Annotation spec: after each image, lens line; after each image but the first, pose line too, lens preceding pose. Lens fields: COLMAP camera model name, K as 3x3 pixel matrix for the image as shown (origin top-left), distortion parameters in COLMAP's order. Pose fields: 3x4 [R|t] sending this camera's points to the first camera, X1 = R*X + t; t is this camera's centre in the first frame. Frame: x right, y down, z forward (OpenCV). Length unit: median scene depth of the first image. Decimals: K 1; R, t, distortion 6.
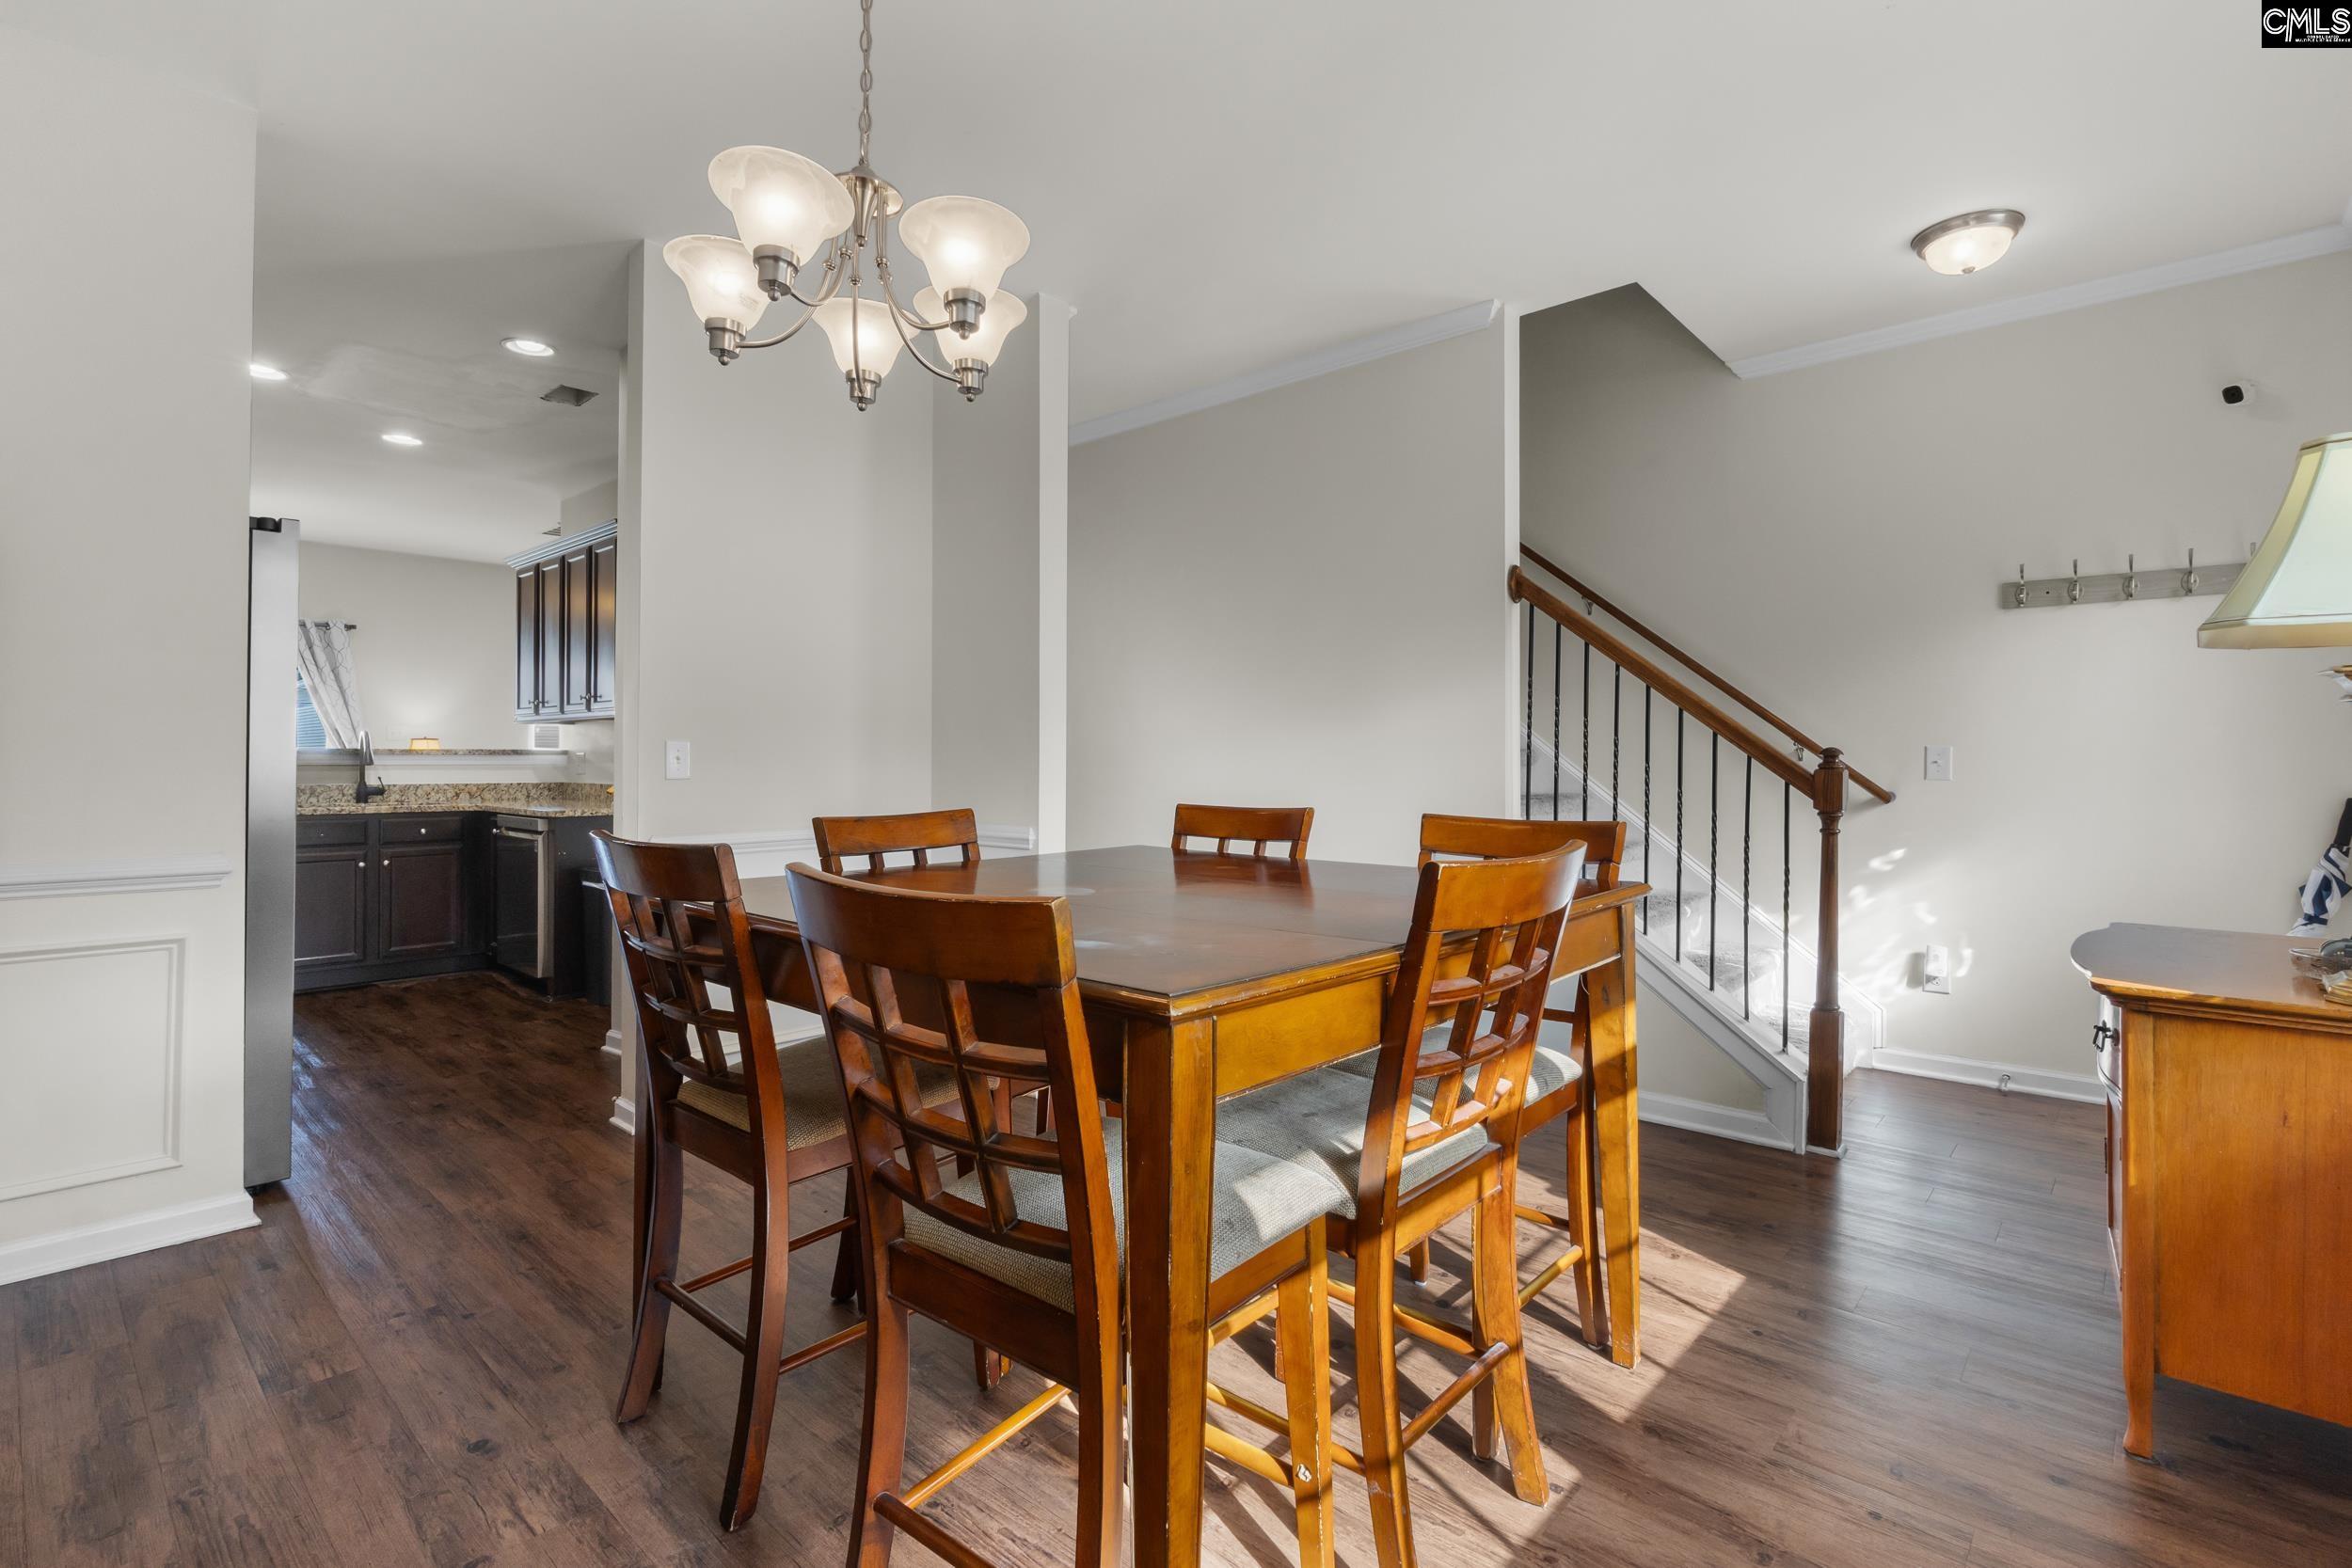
lens RADIAL K [[1076.4, 0, 1187.2], [0, 1076.4, 760.0], [0, 0, 1]] dist [-0.009081, -0.000803]
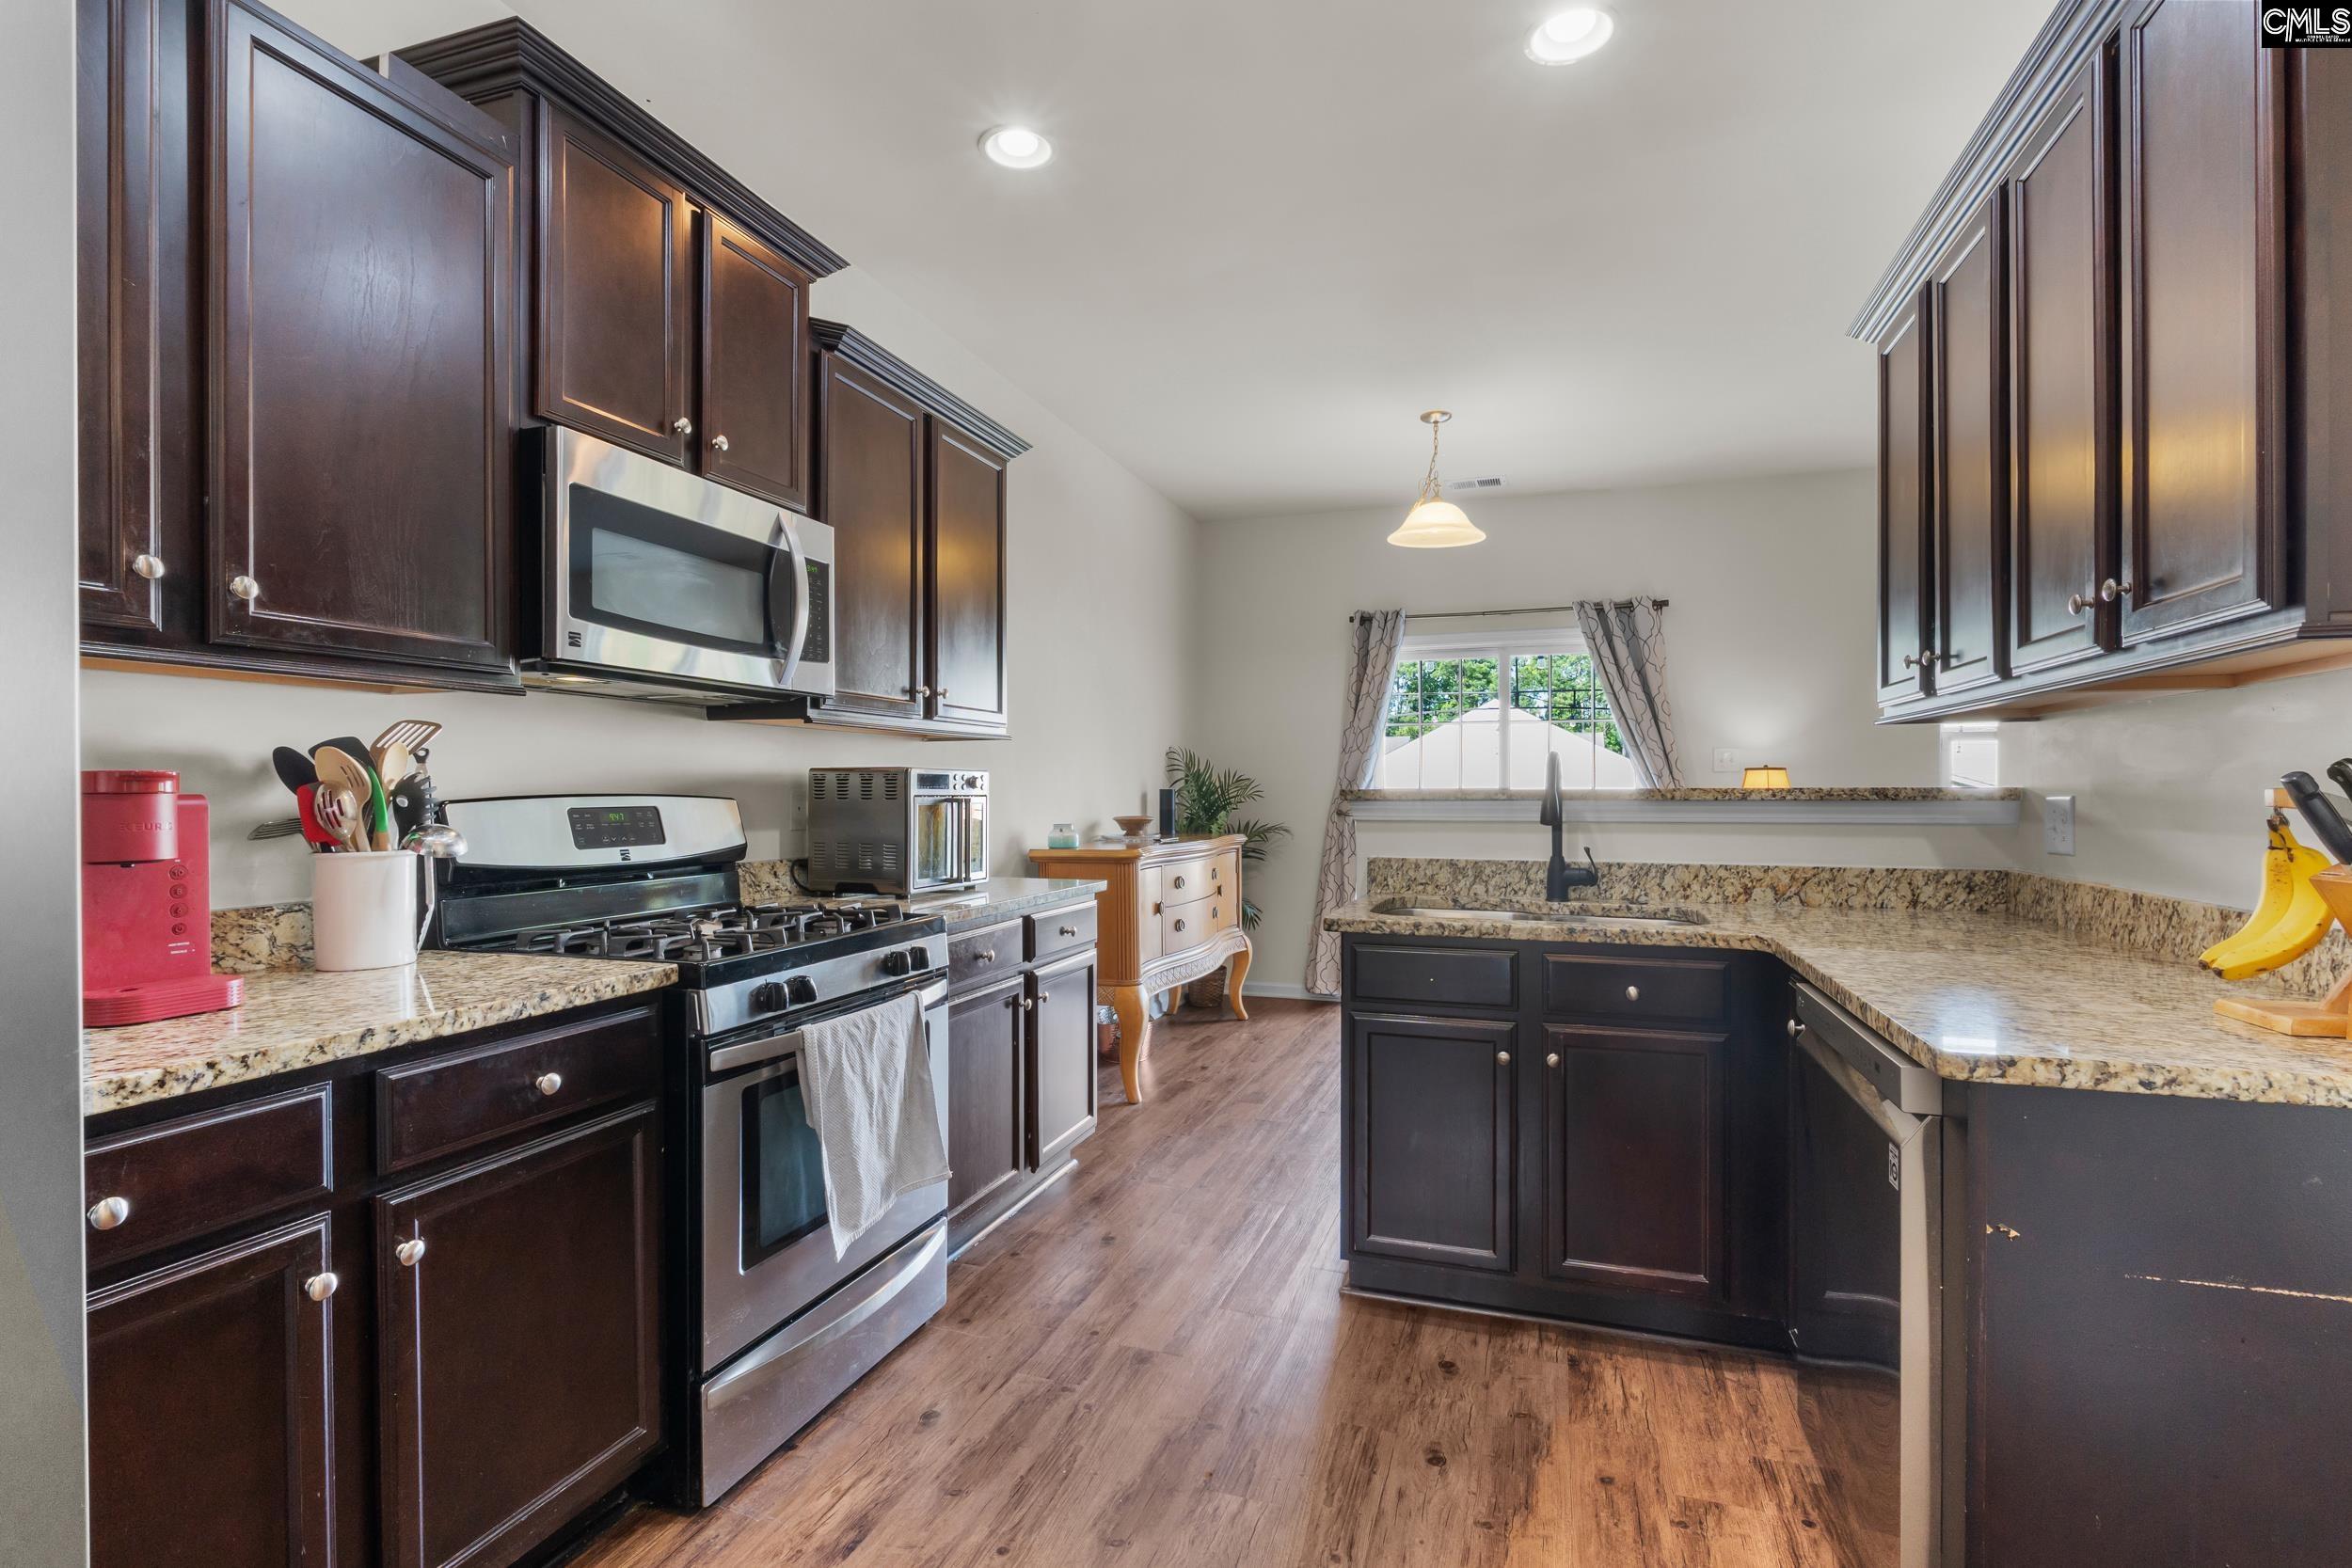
lens RADIAL K [[1076.4, 0, 1183.5], [0, 1076.4, 786.3], [0, 0, 1]] dist [-0.009081, -0.000803]
pose [[0.382129, -0.005190, -0.924094, -0.359588], [0.000461, 0.999985, -0.005425, -0.008233], [0.924109, 0.001648, 0.382126, 0.613986]]
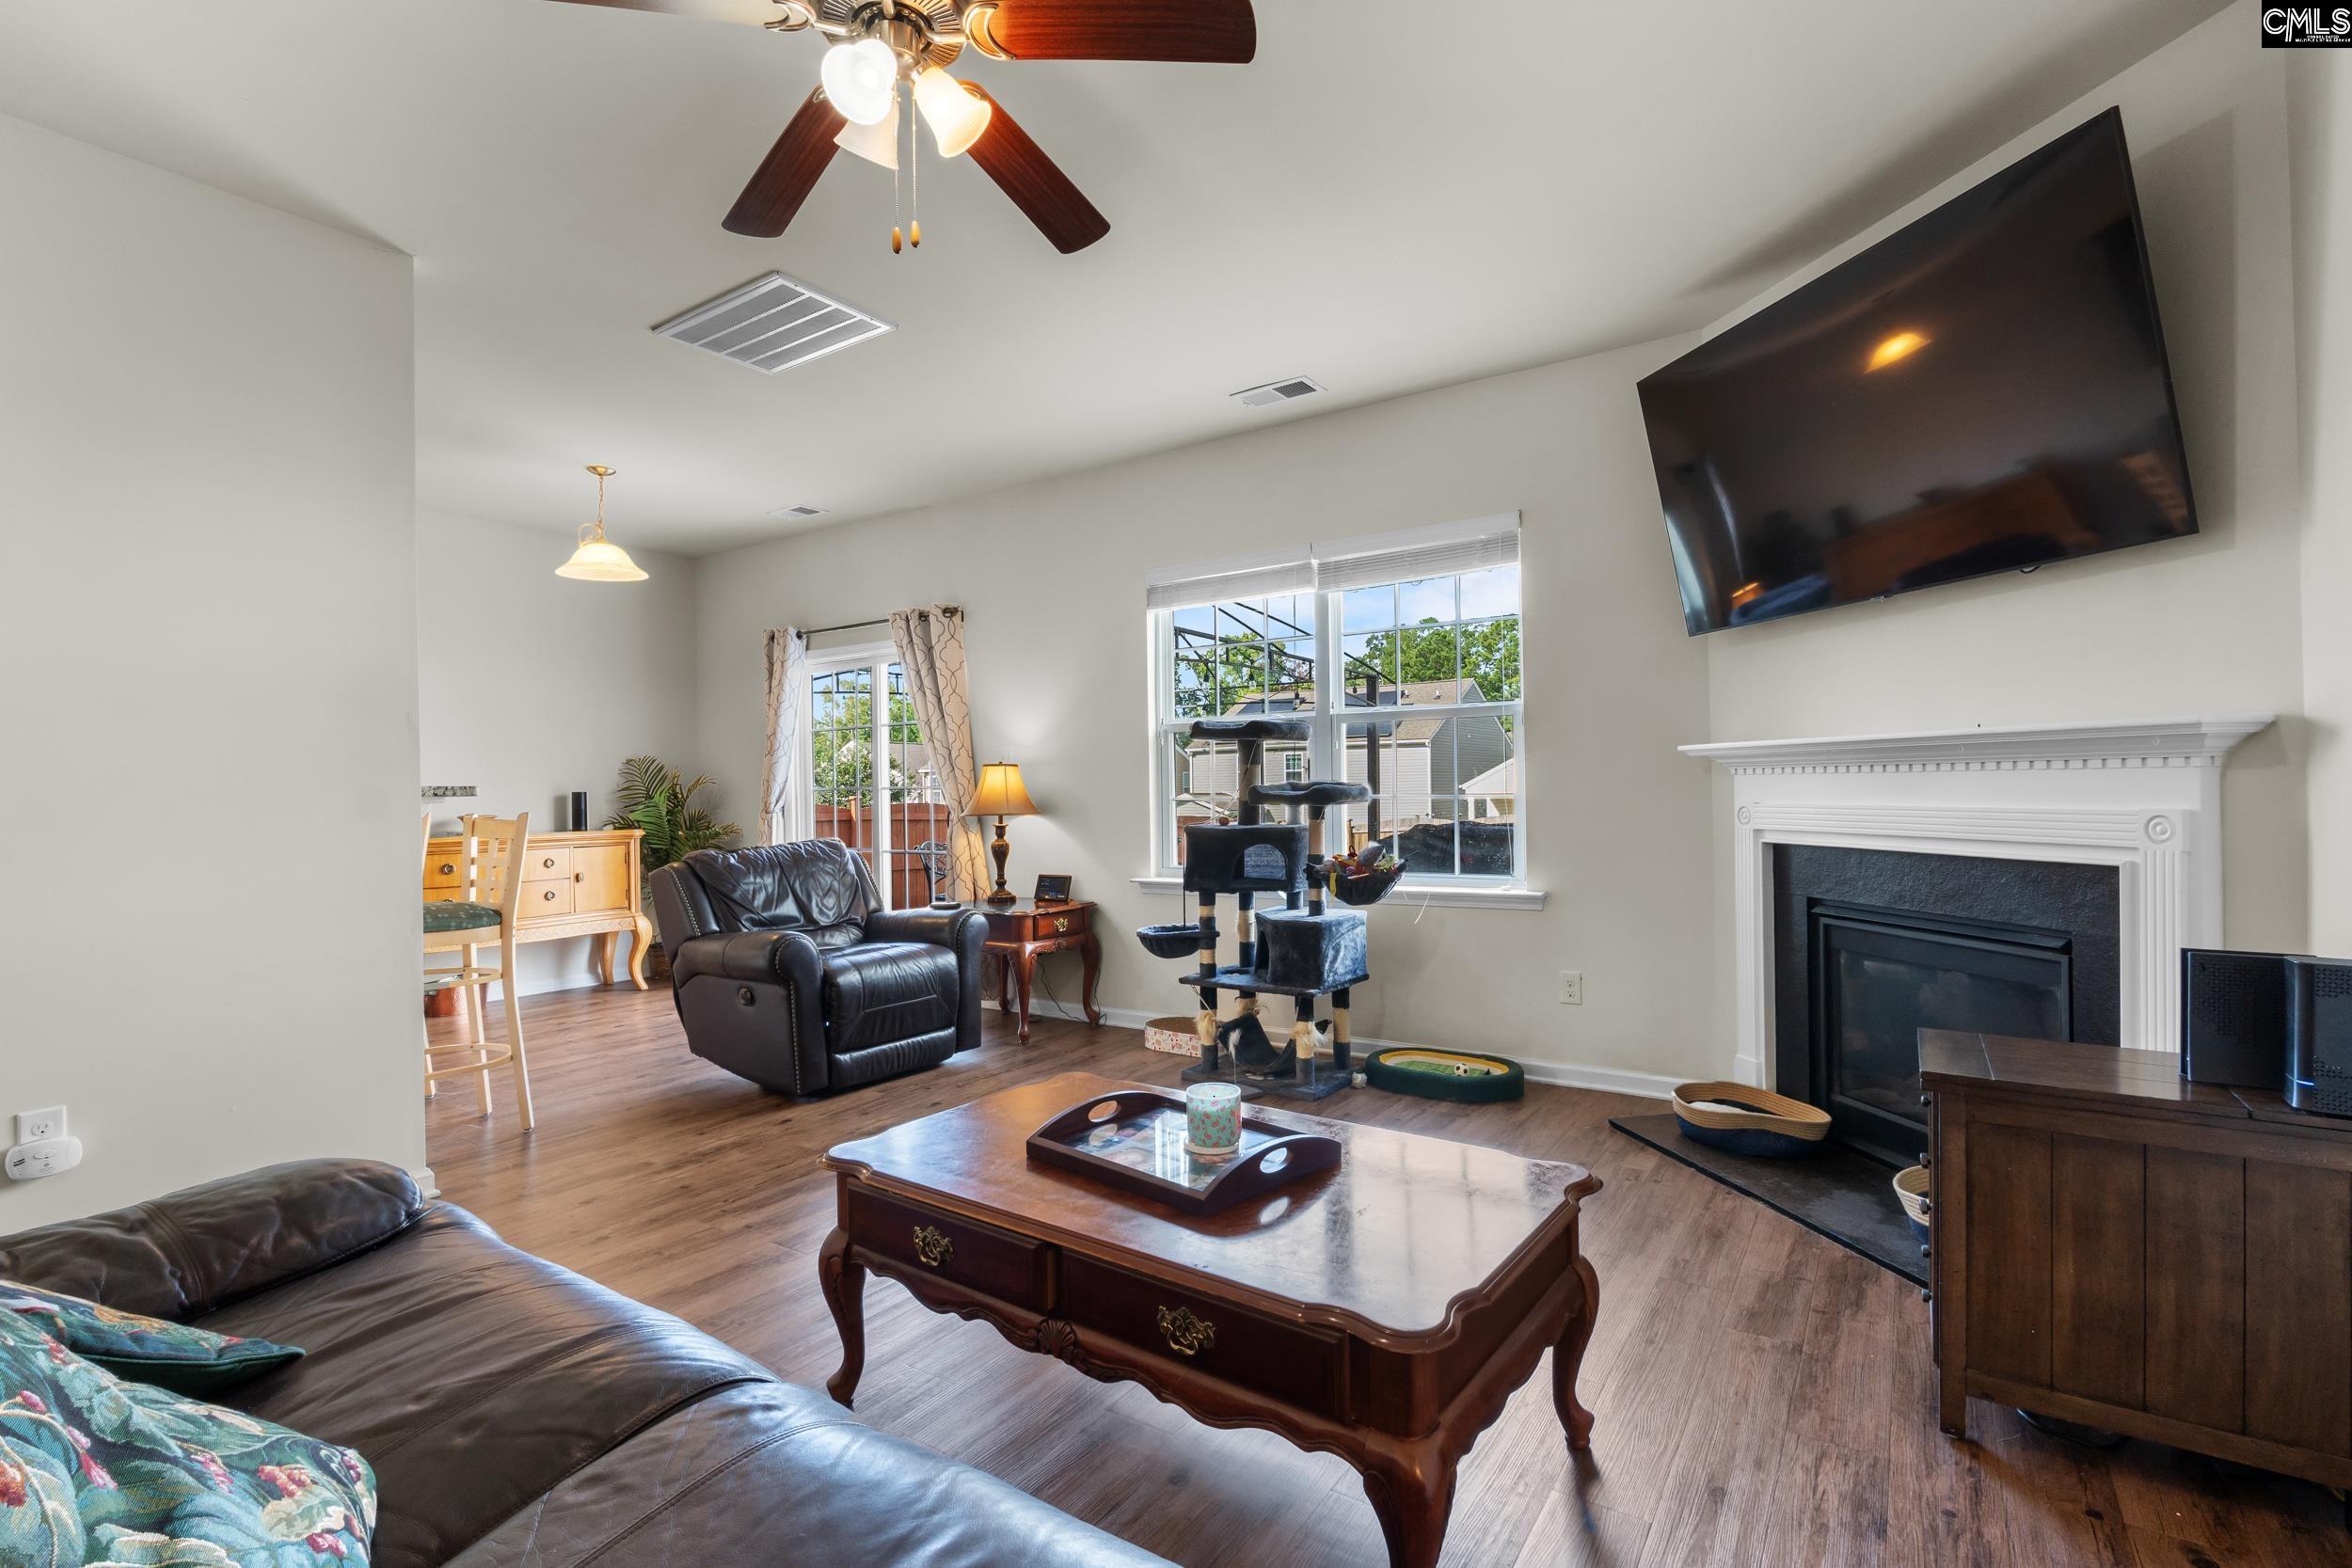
lens RADIAL K [[1076.4, 0, 1172.3], [0, 1076.4, 789.1], [0, 0, 1]] dist [-0.009081, -0.000803]
pose [[0.119173, -0.004946, -0.992861, -0.075292], [0.011068, 0.999932, -0.003653, -0.003430], [0.992812, -0.010554, 0.119220, 1.406016]]
